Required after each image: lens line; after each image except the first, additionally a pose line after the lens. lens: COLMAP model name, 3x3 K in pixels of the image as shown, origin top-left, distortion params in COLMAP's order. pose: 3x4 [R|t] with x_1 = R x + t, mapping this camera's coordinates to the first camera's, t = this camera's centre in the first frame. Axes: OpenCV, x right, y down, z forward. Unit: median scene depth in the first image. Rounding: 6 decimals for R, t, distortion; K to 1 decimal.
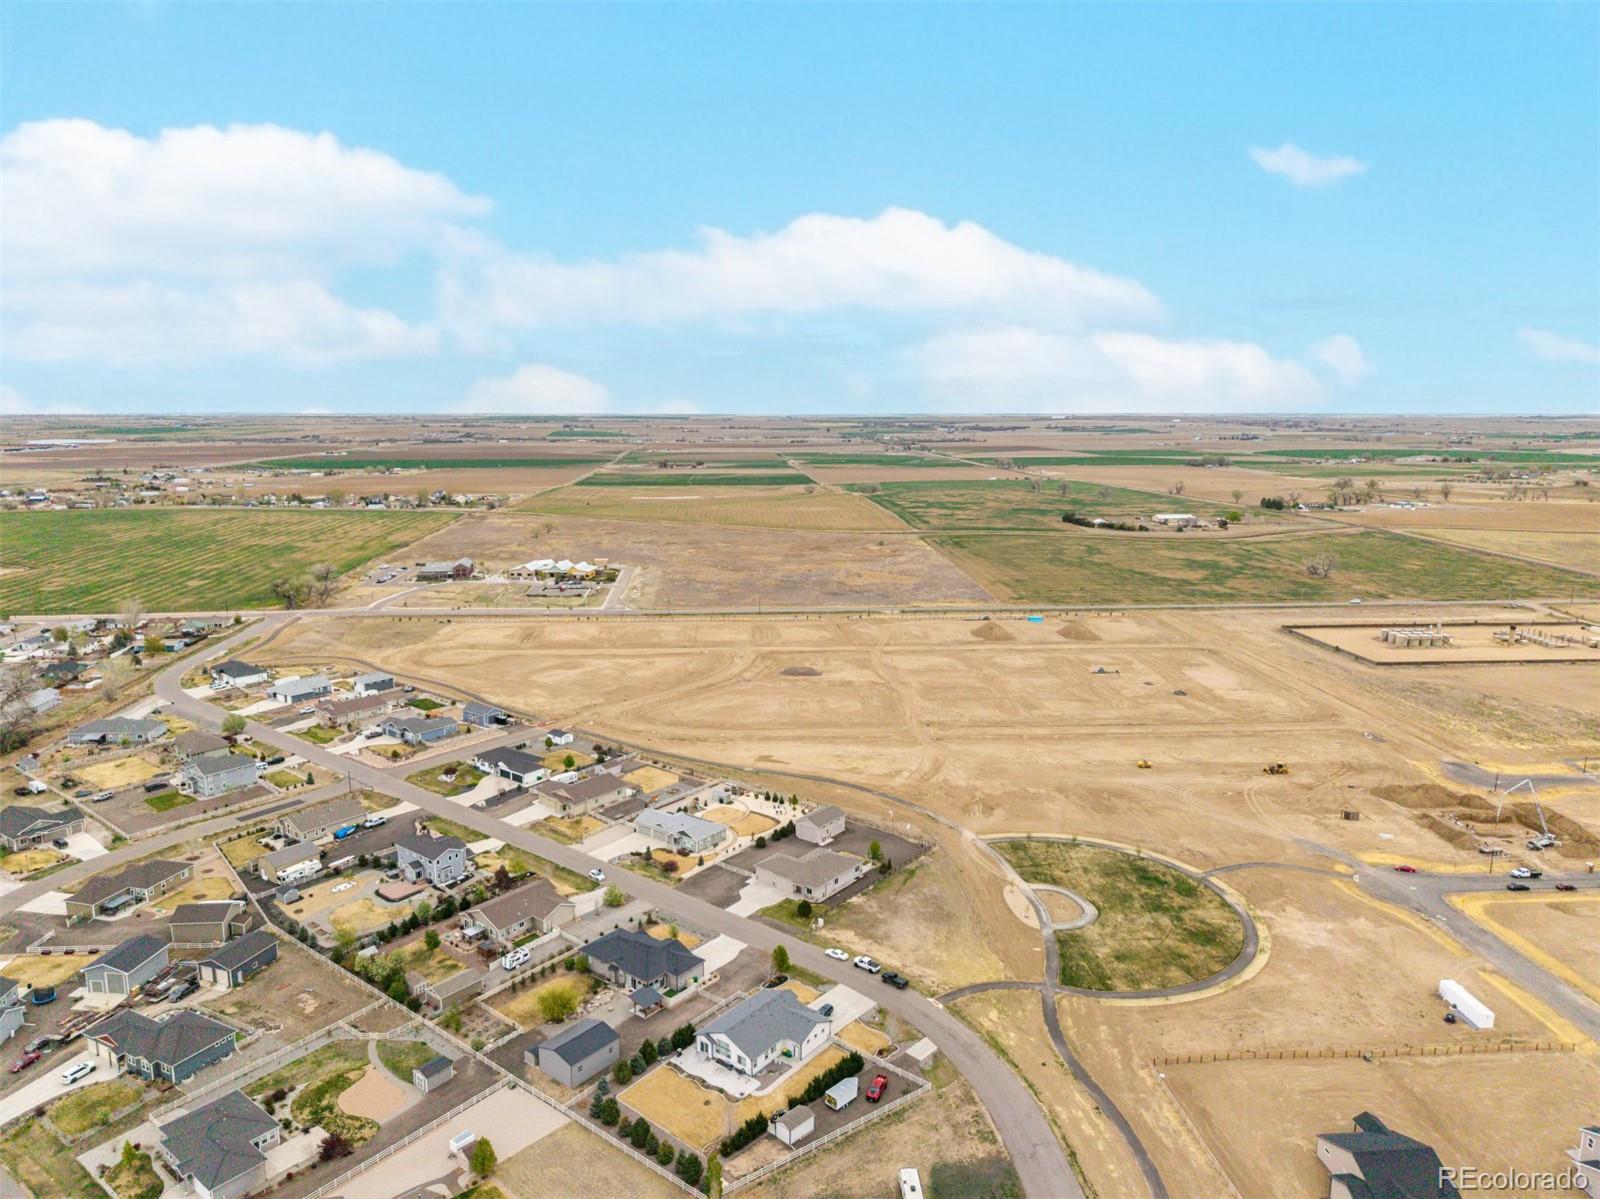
lens RADIAL K [[1062.7, 0, 800.0], [0, 1062.7, 599.5], [0, 0, 1]] dist [0.078591, -0.104960]
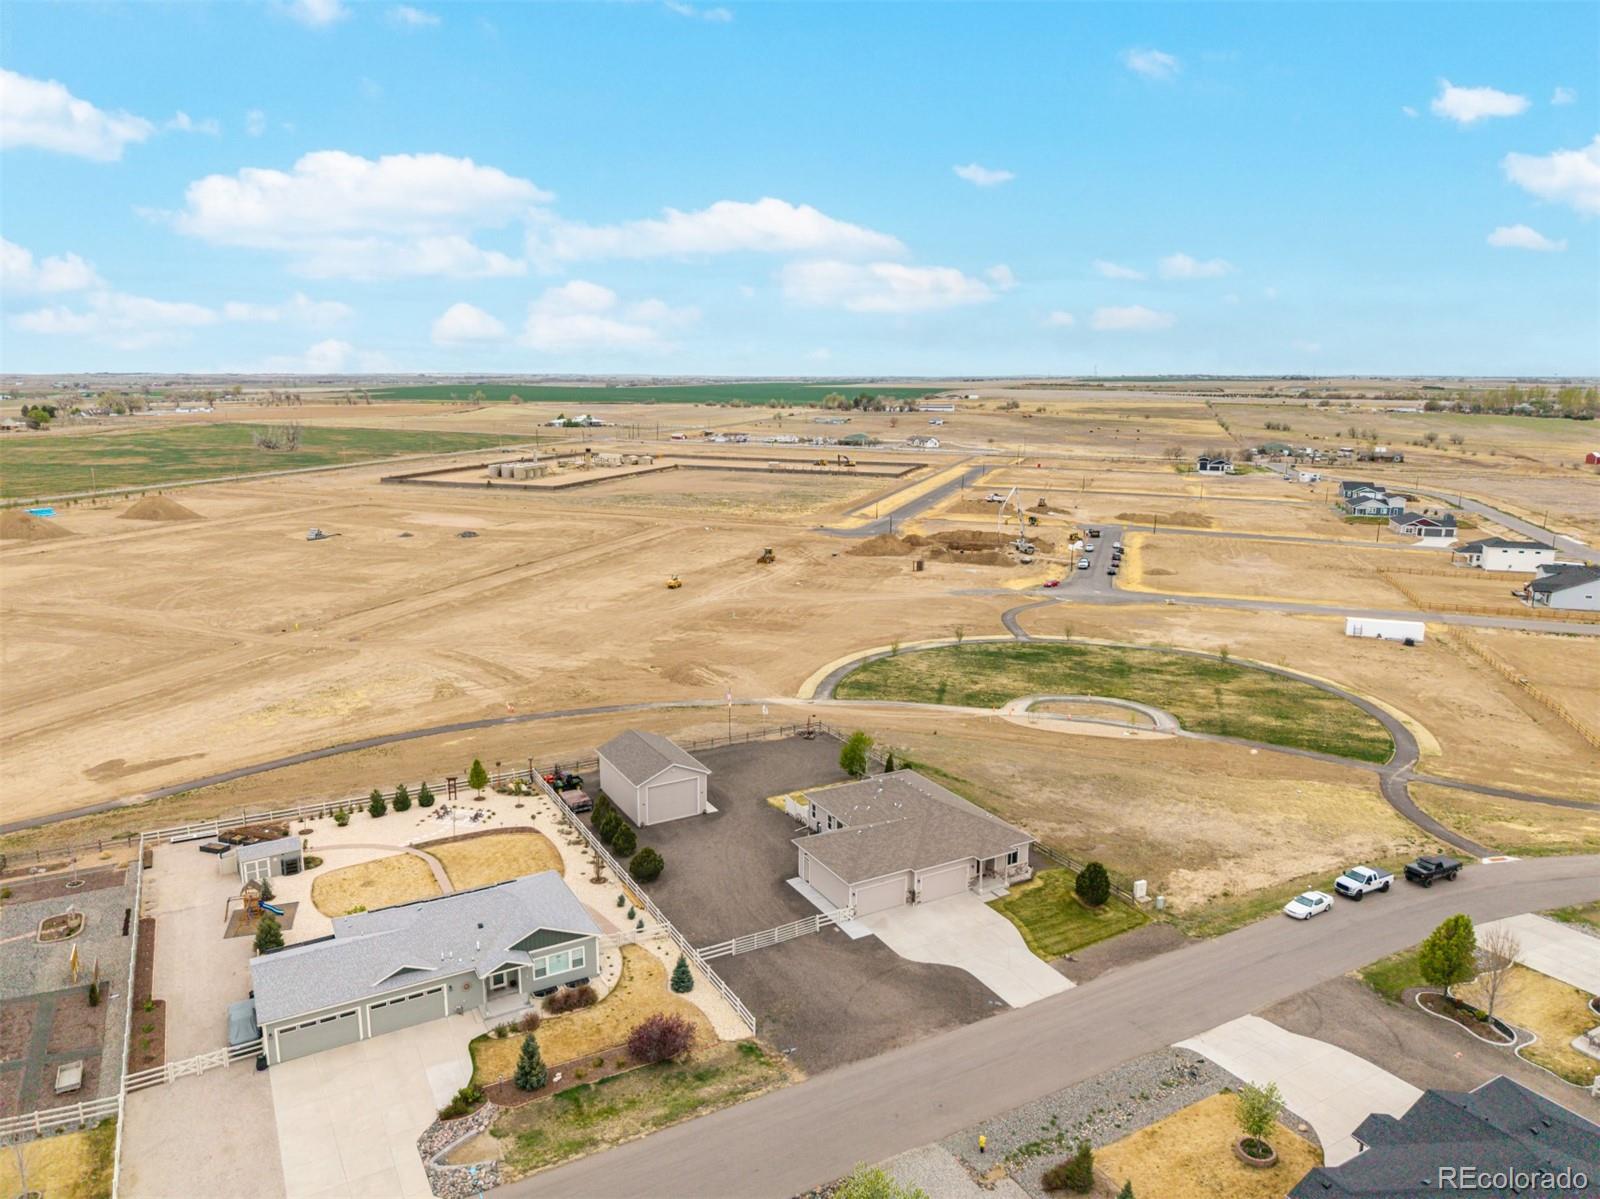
lens RADIAL K [[1069.2, 0, 800.0], [0, 1069.2, 599.5], [0, 0, 1]] dist [0.035651, -0.047411]
pose [[0.383759, -0.191716, 0.903313, -0.292171], [0.162738, 0.976942, 0.138205, 0.095986], [-0.908980, 0.093966, 0.406110, 0.746777]]
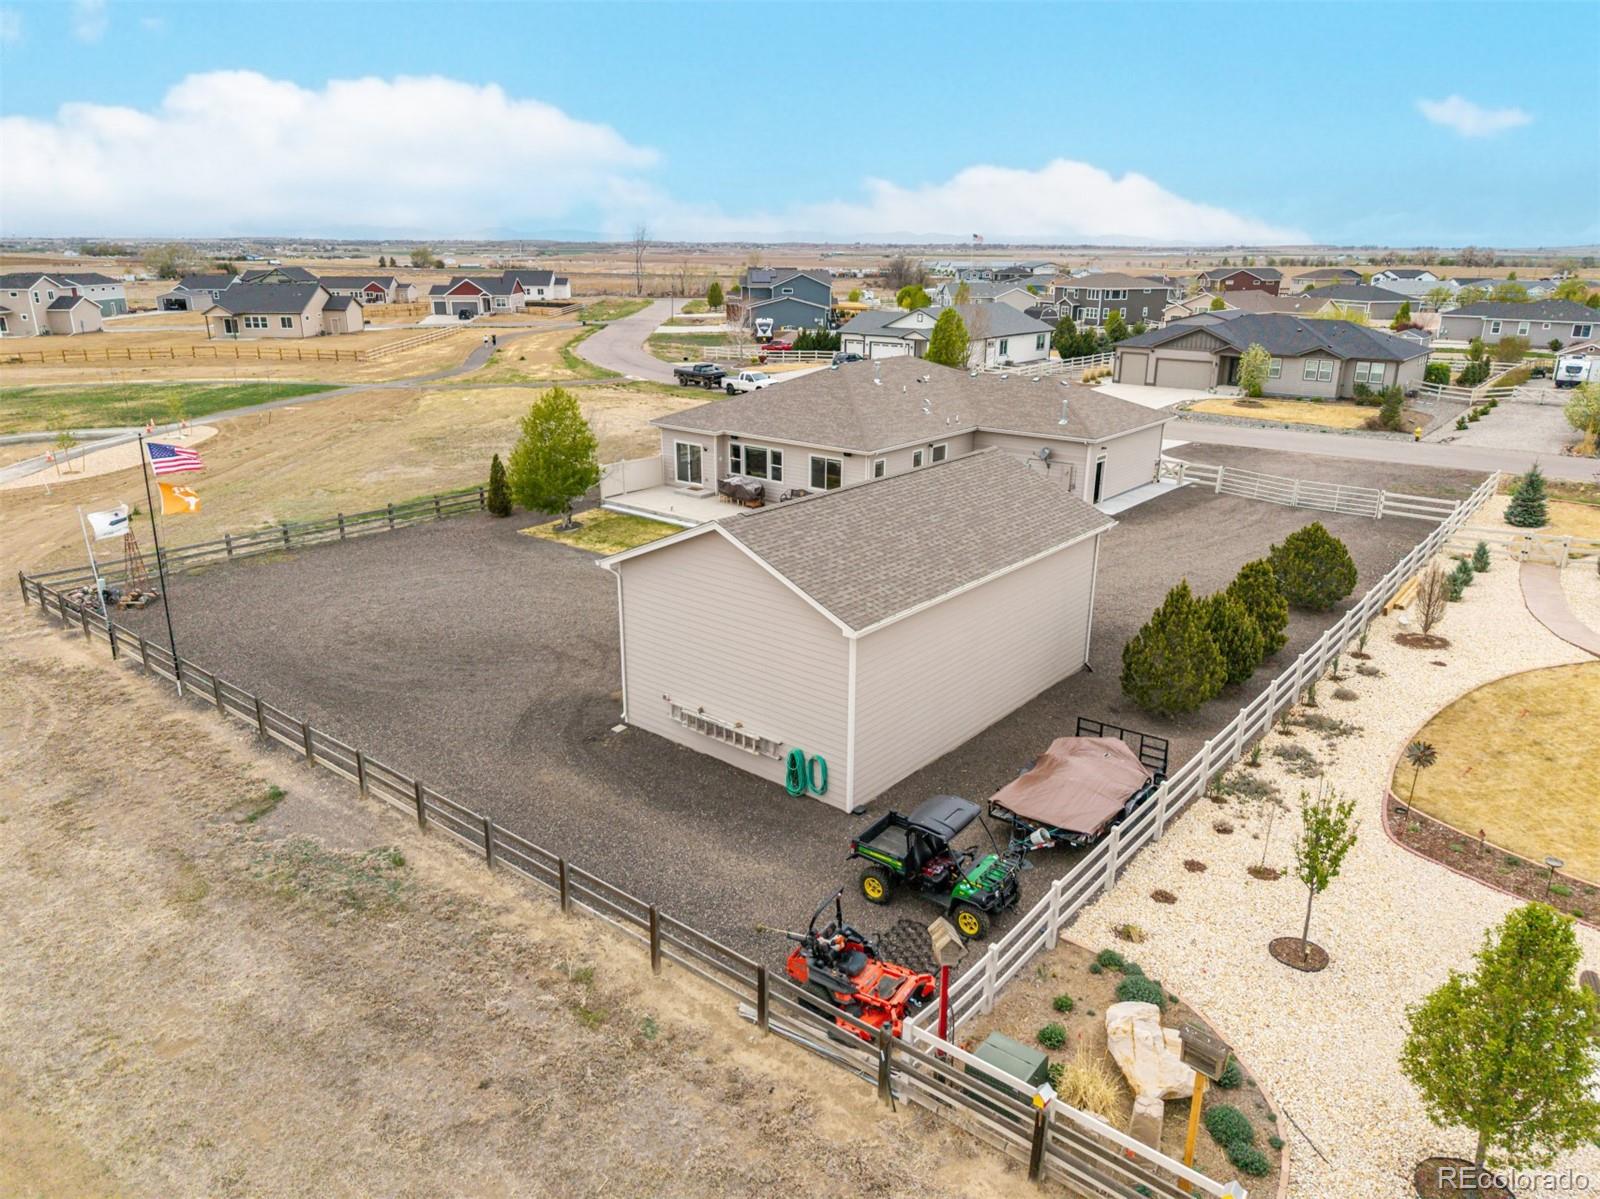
lens RADIAL K [[1058.6, 0, 800.0], [0, 1058.6, 599.5], [0, 0, 1]] dist [0.115302, -0.181914]
pose [[-0.999565, -0.019425, 0.022179, 0.023533], [-0.006572, 0.880140, 0.474669, 0.154674], [-0.028742, 0.474317, -0.879885, 1.041280]]
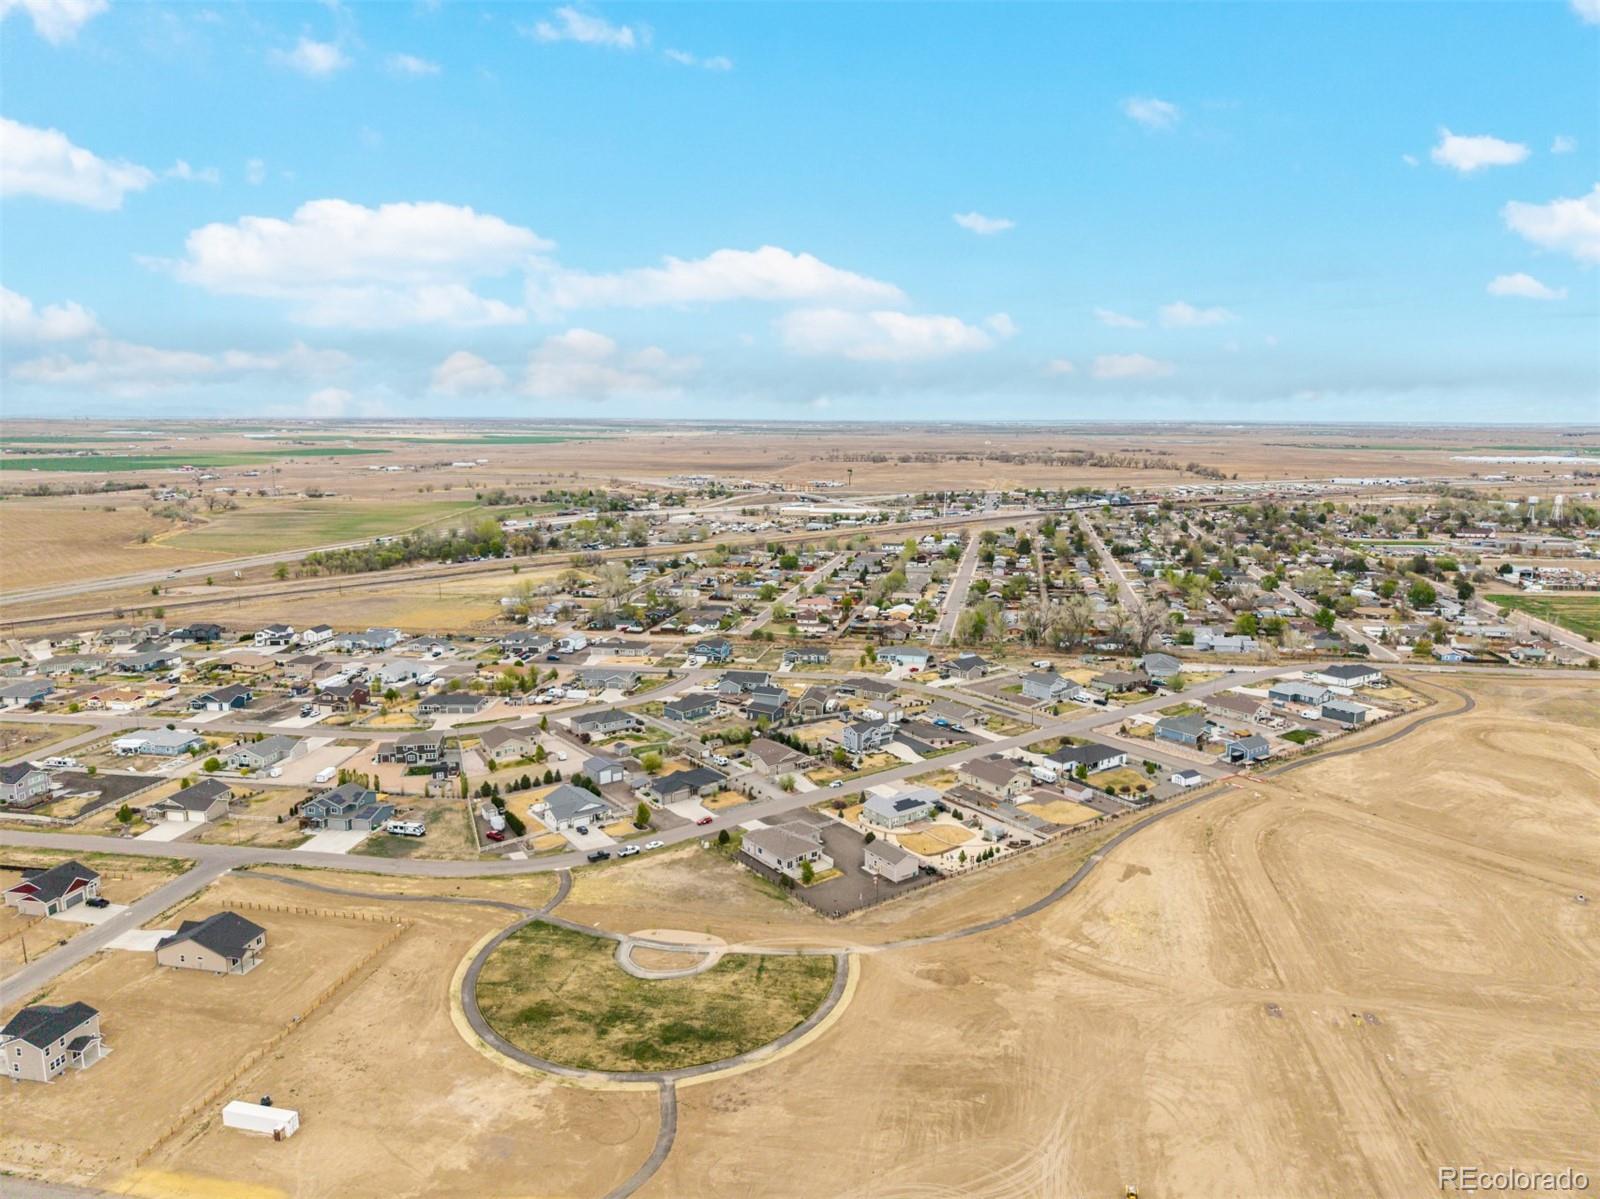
lens RADIAL K [[1058.6, 0, 800.0], [0, 1058.6, 599.5], [0, 0, 1]] dist [0.115302, -0.181914]
pose [[-0.270908, 0.159689, -0.949267, 0.858491], [-0.175004, 0.961539, 0.211697, -0.187035], [0.946563, 0.223477, -0.232542, 1.042407]]
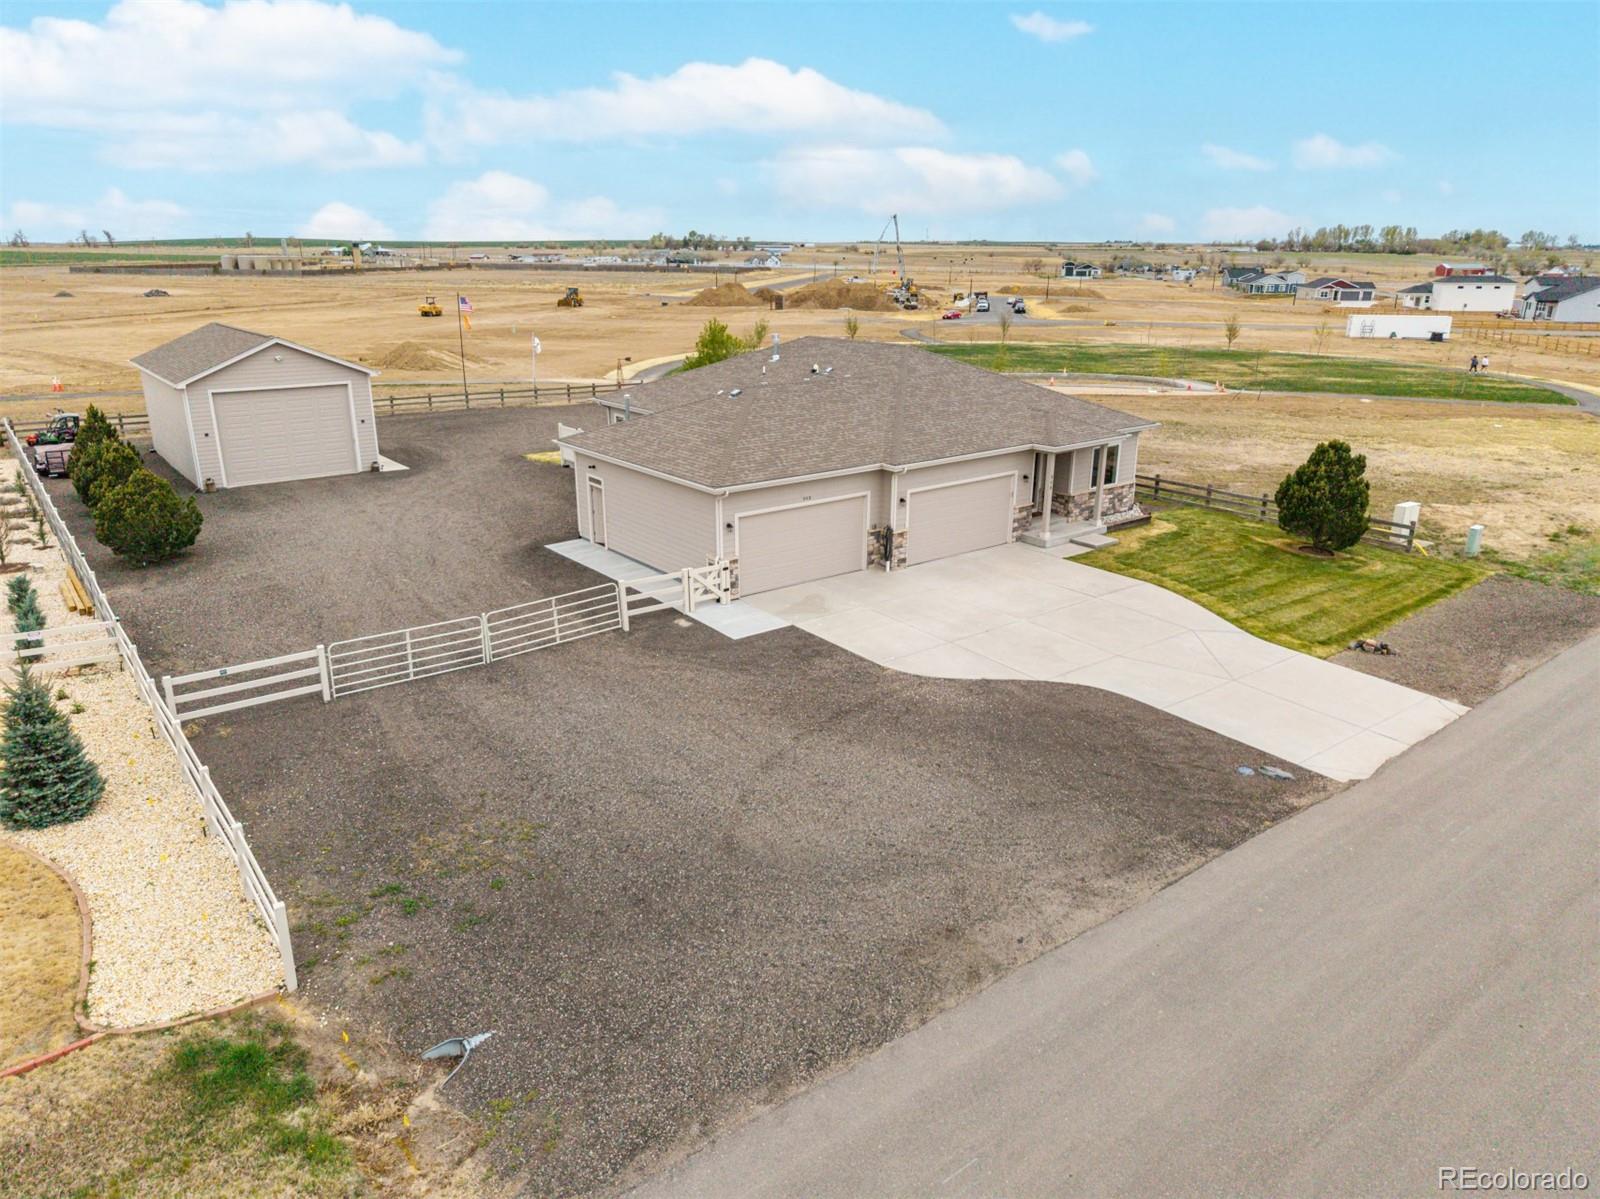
lens RADIAL K [[1062.7, 0, 800.0], [0, 1062.7, 599.5], [0, 0, 1]] dist [0.078591, -0.104960]
pose [[0.237411, -0.305254, 0.922202, -0.127773], [0.170485, 0.947703, 0.269805, 0.199512], [-0.956332, 0.093167, 0.277036, 0.827513]]
